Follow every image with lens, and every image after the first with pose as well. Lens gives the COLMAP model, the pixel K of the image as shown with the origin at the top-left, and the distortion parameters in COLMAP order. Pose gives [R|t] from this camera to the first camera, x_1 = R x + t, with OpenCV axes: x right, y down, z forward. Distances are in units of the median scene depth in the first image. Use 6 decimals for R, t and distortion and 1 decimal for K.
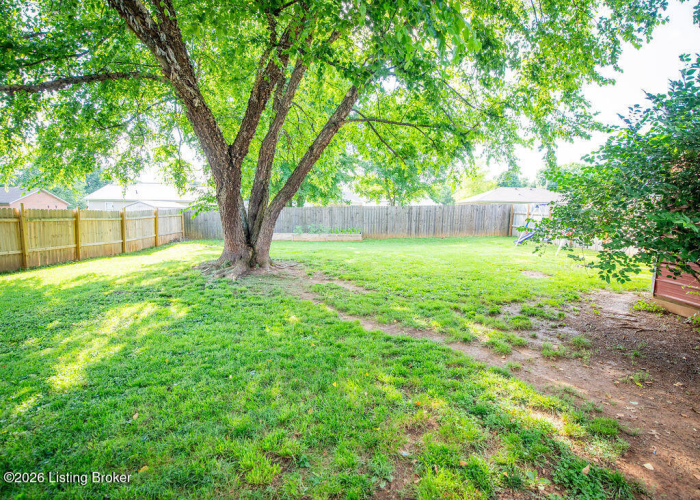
lens RADIAL K [[348.3, 0, 350.8], [0, 348.3, 249.1], [0, 0, 1]] dist [-0.031691, 0.005079]
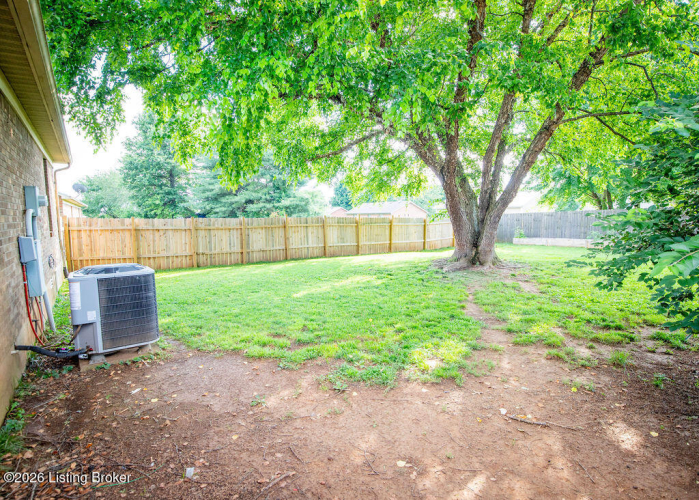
lens RADIAL K [[347.8, 0, 353.2], [0, 347.8, 249.9], [0, 0, 1]] dist [-0.031691, 0.005079]
pose [[0.610024, 0.054130, -0.790532, 0.387928], [-0.064496, 0.997746, 0.018550, 0.007625], [0.789754, 0.039670, 0.612140, -0.035605]]
